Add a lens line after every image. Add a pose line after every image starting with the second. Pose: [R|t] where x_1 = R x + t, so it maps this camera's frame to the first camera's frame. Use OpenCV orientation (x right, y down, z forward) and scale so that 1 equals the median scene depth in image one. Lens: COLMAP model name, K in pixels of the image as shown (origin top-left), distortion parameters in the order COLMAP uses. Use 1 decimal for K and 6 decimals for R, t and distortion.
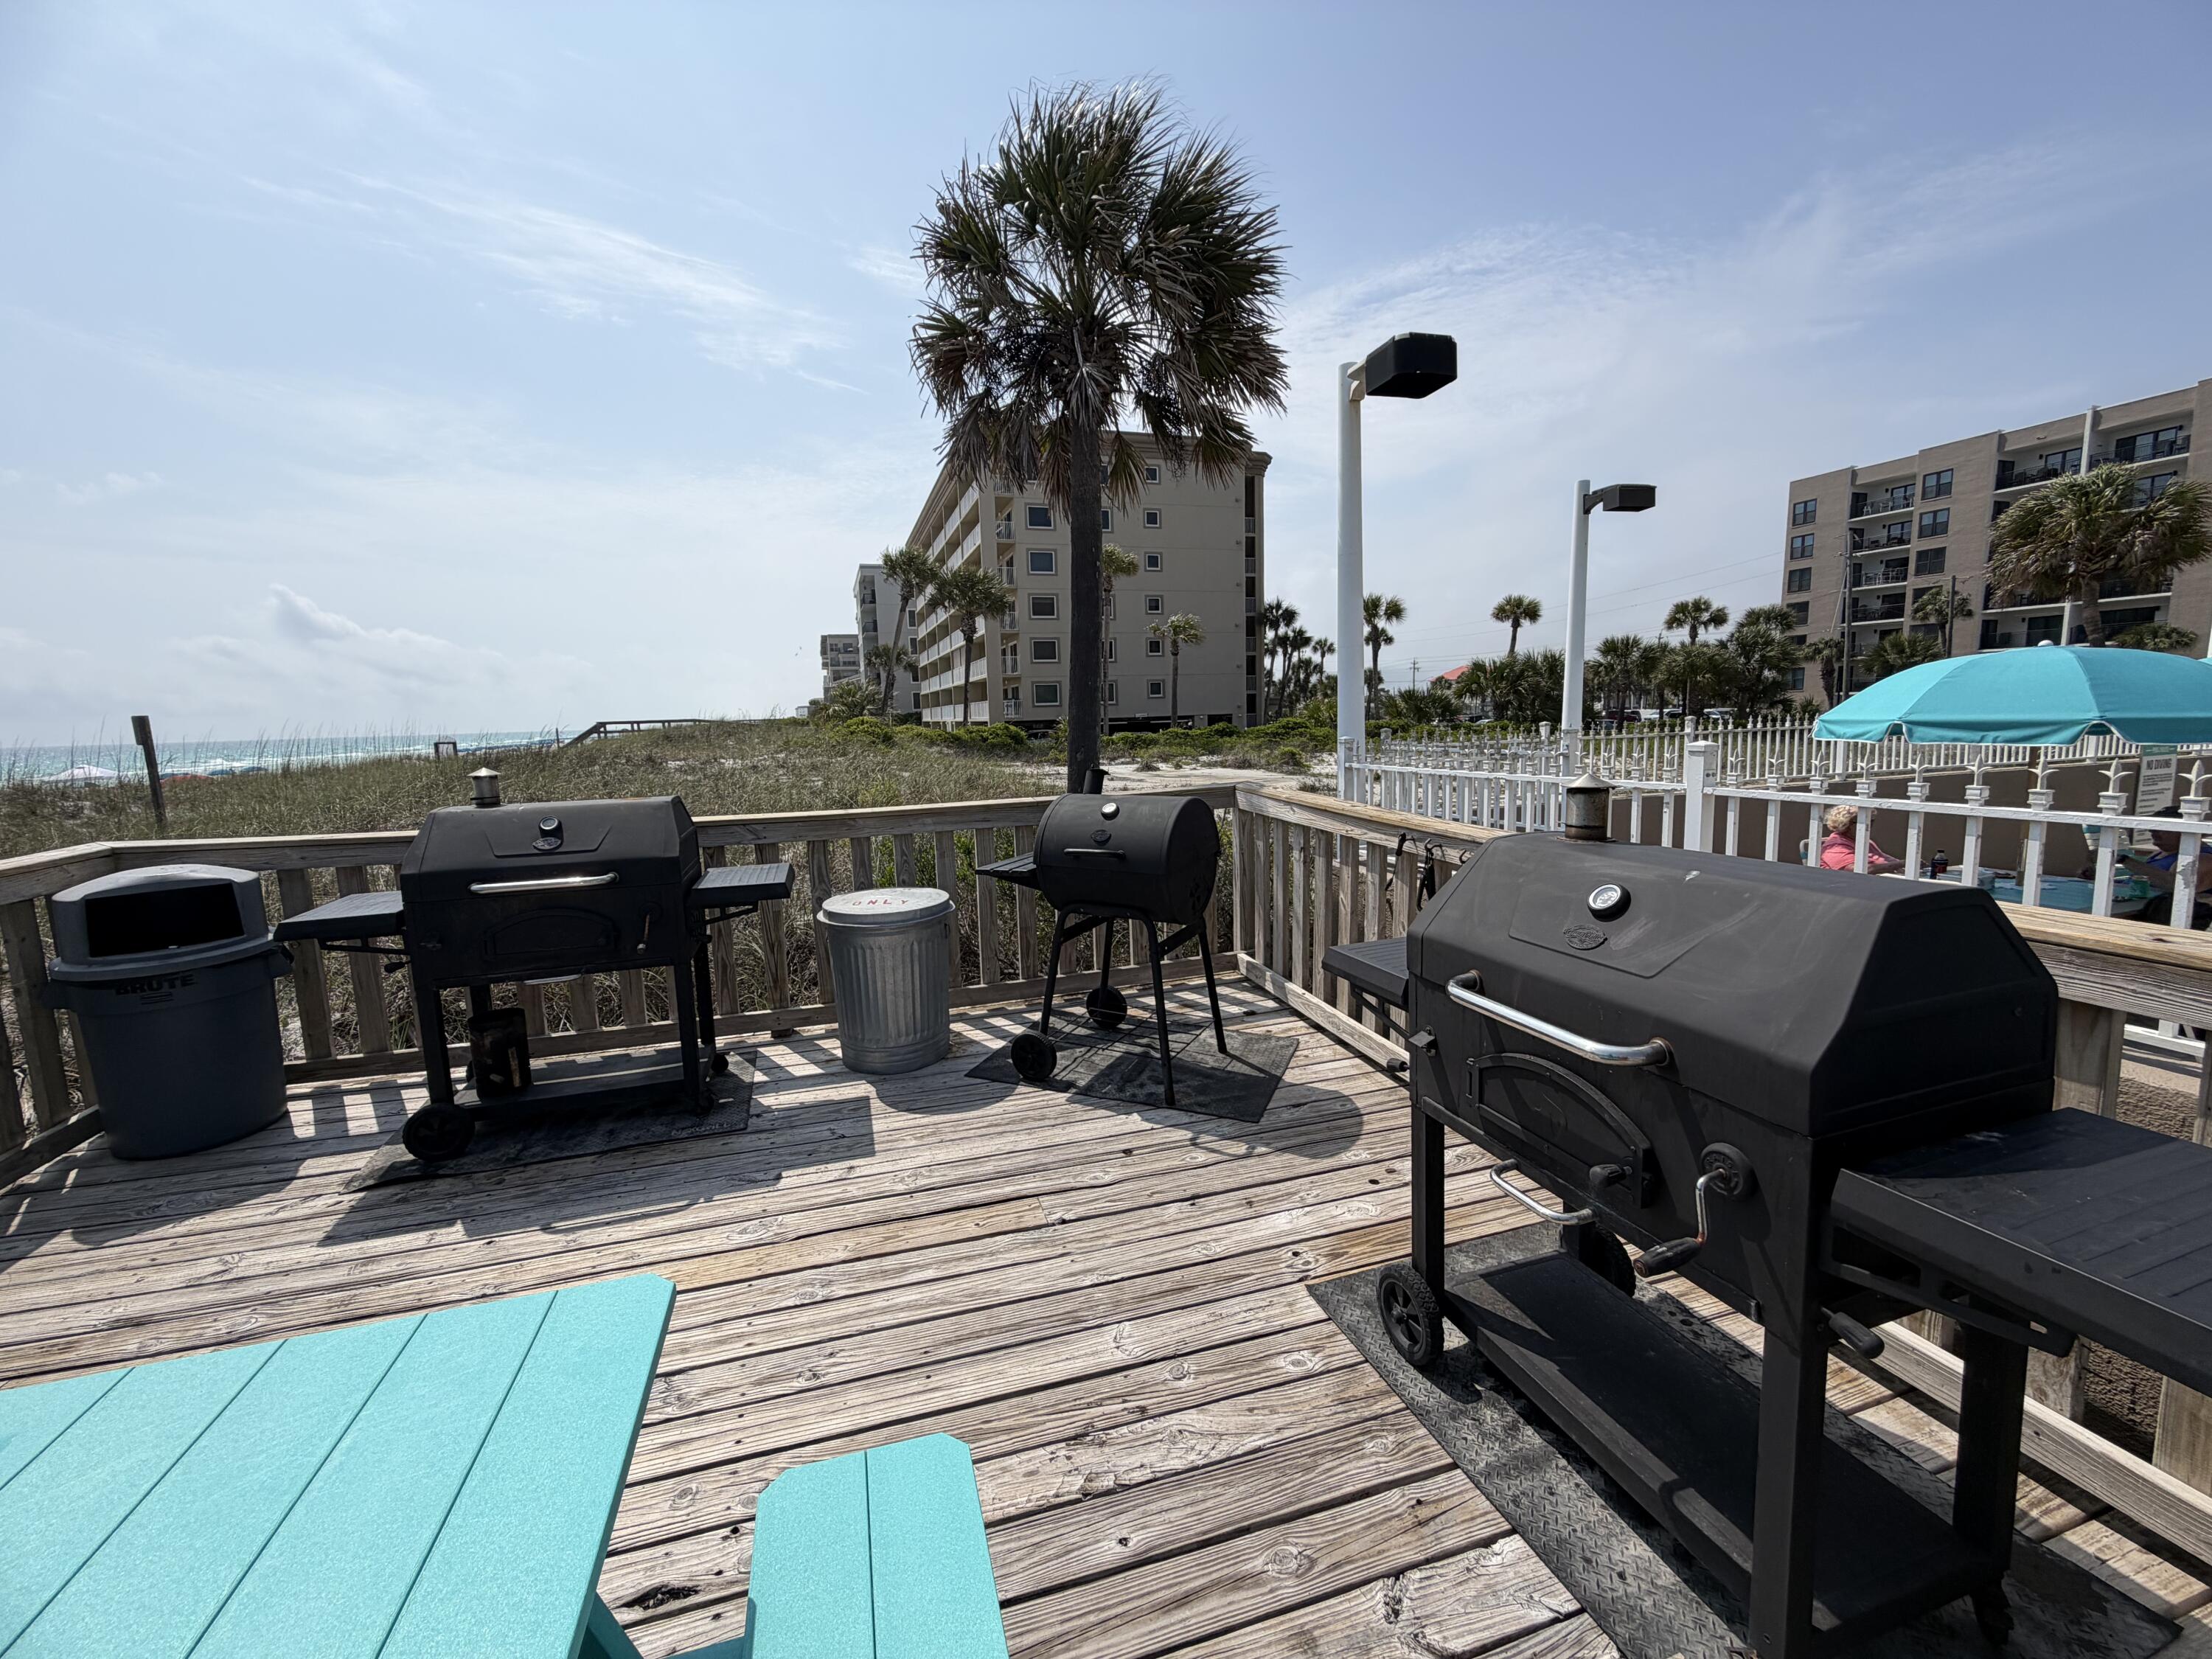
lens RADIAL K [[884.0, 0, 1100.0], [0, 884.0, 833.5], [0, 0, 1]] dist [0.007775, -0.000093]
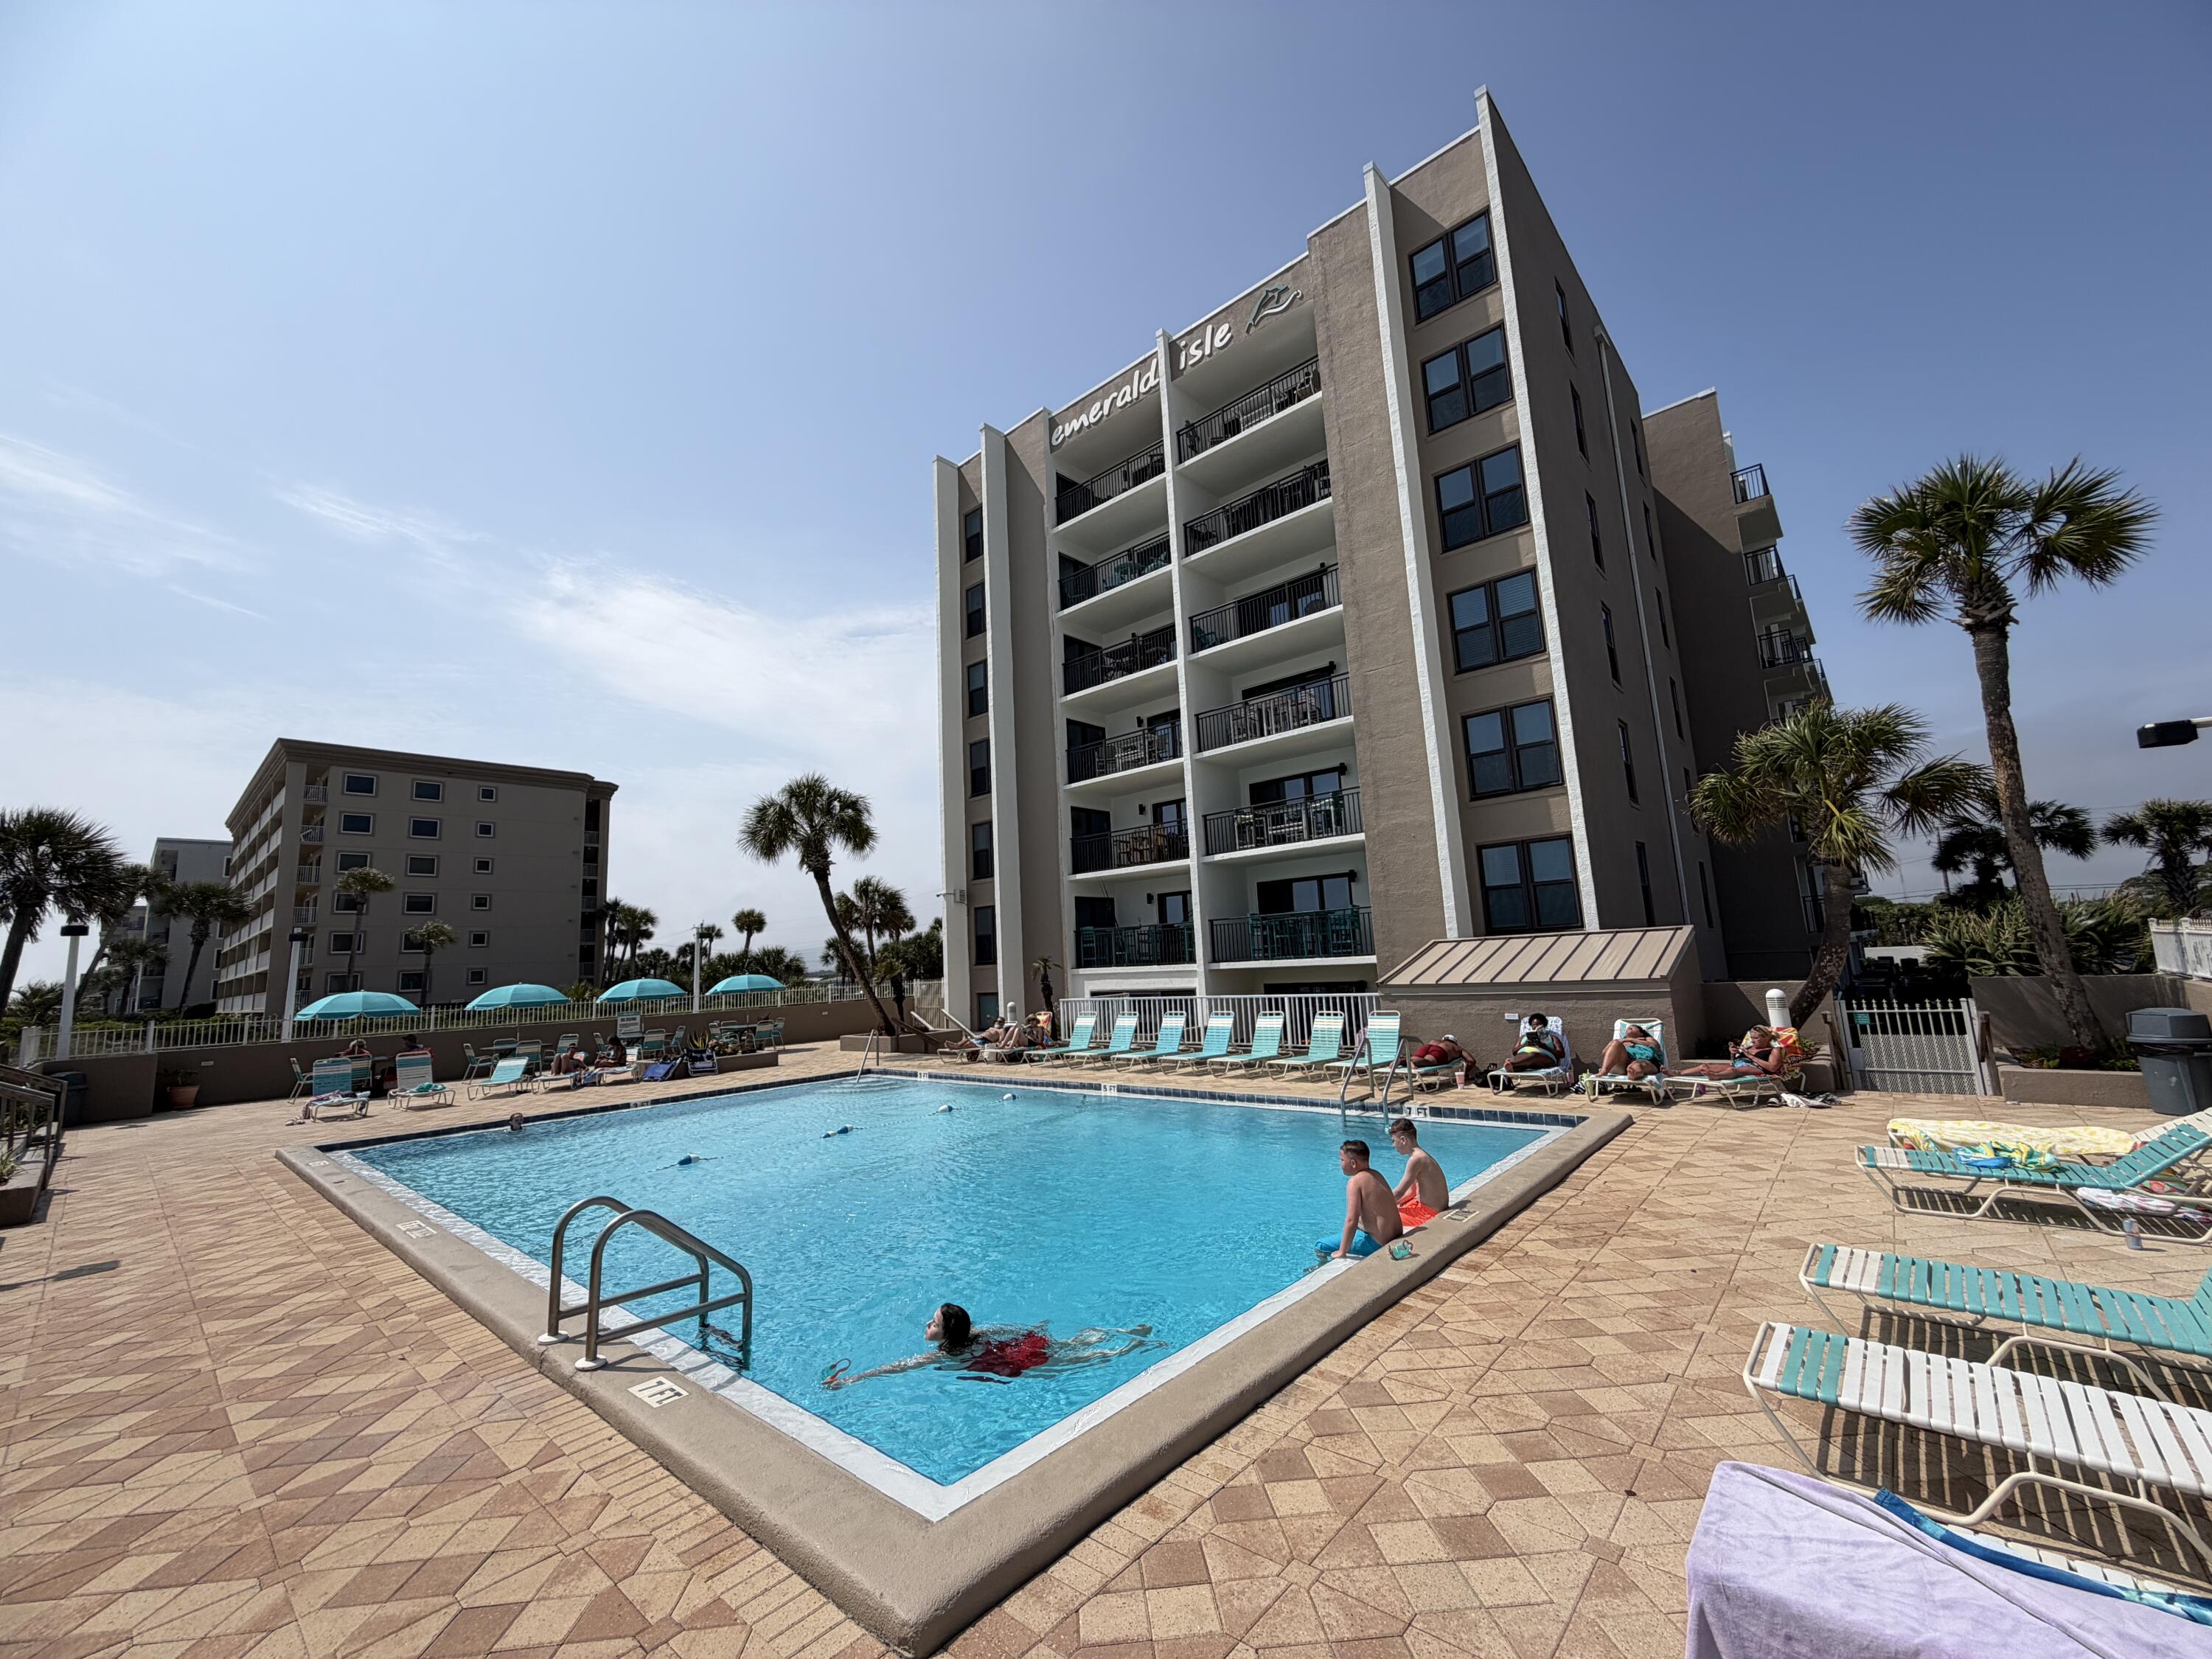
lens RADIAL K [[884.0, 0, 1092.6], [0, 884.0, 822.7], [0, 0, 1]] dist [0.007775, -0.000093]
pose [[0.870826, 0.069067, 0.486715, 0.133392], [0.086929, 0.952843, -0.290747, 0.030744], [-0.483844, 0.295500, 0.823756, -0.248918]]
